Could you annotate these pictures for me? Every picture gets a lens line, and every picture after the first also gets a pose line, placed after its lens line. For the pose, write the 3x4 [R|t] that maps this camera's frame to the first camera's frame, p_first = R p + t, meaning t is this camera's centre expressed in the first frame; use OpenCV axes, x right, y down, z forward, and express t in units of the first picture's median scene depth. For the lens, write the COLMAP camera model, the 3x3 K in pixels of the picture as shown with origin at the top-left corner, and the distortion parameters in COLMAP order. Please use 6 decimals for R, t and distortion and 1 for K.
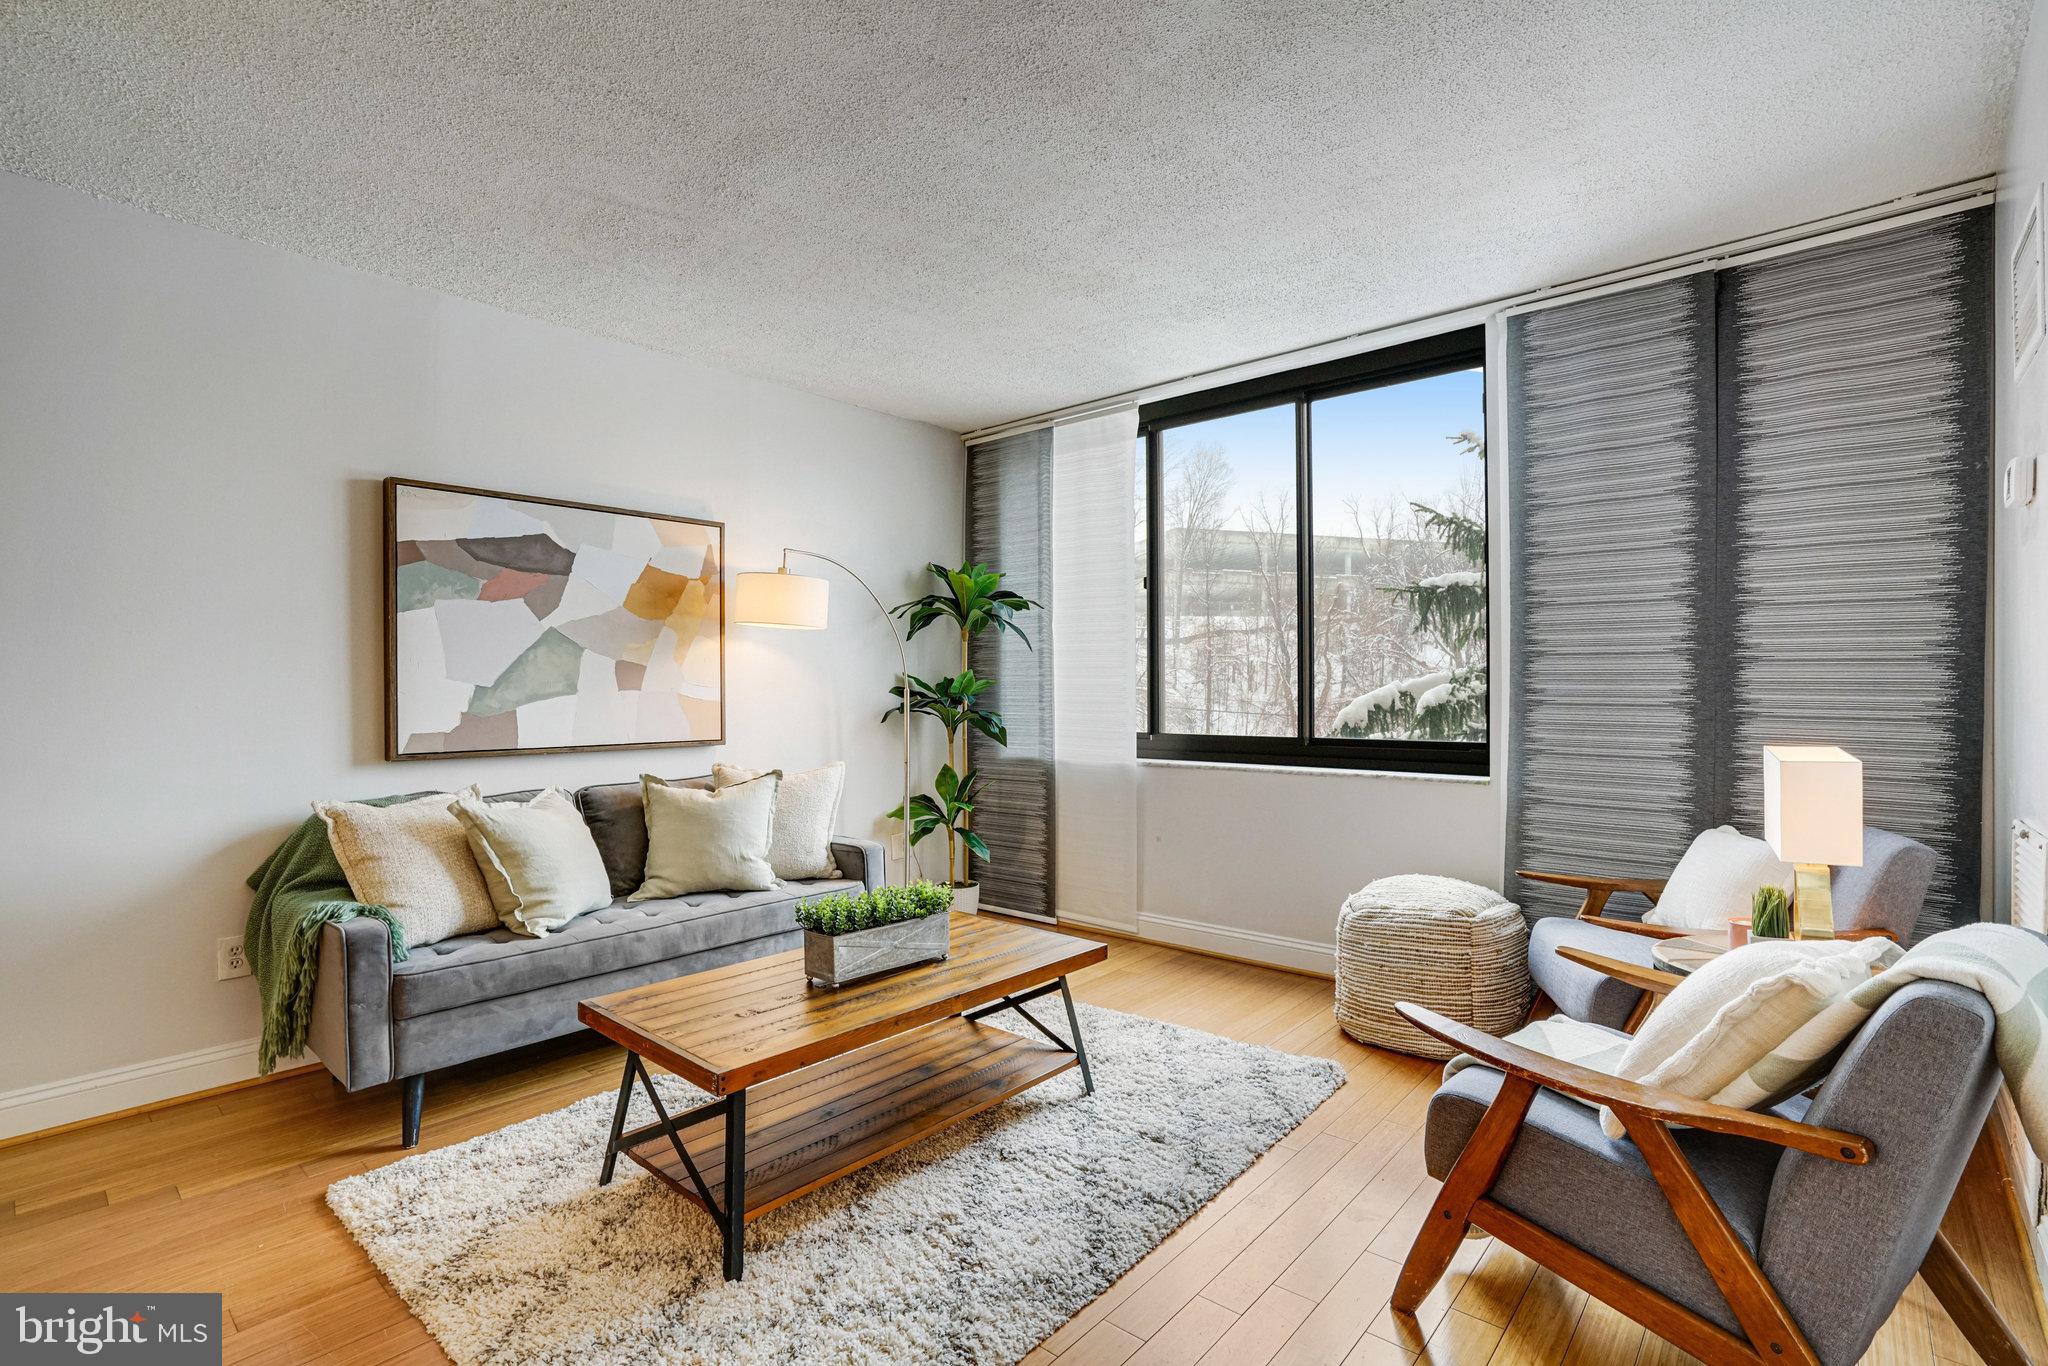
lens RADIAL K [[948.0, 0, 1016.7], [0, 948.0, 681.8], [0, 0, 1]] dist [-0.048234, 0.017706]
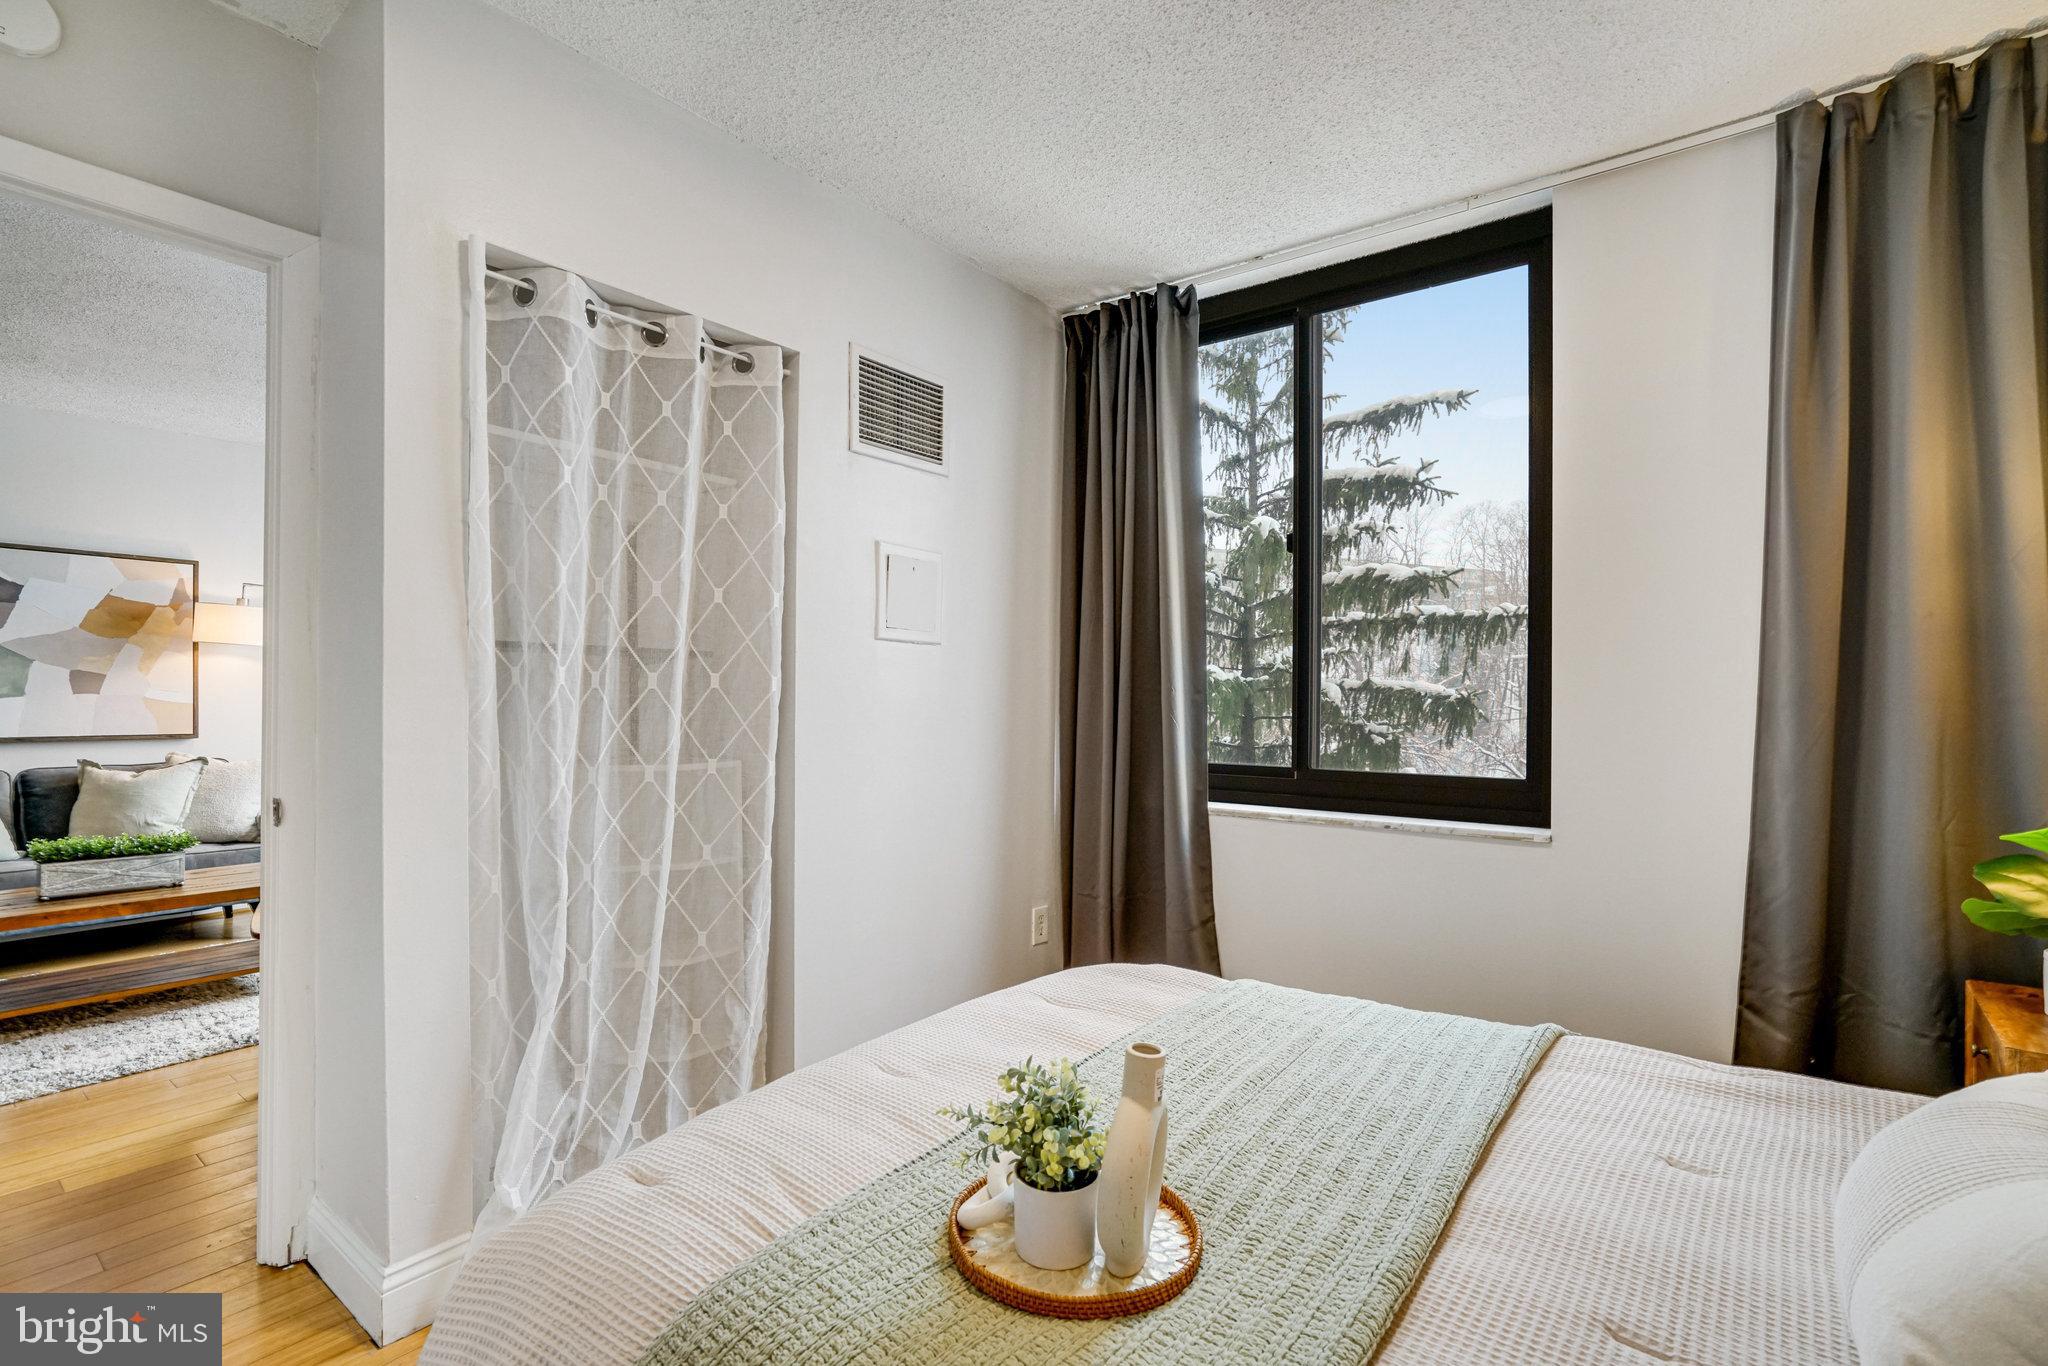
lens RADIAL K [[950.3, 0, 1024.8], [0, 950.3, 704.2], [0, 0, 1]] dist [-0.034009, 0.015228]
pose [[0.997795, 0.013342, 0.065018, 0.837363], [-0.014119, 0.999834, 0.011506, -0.010157], [-0.064853, -0.012398, 0.997818, -0.363190]]
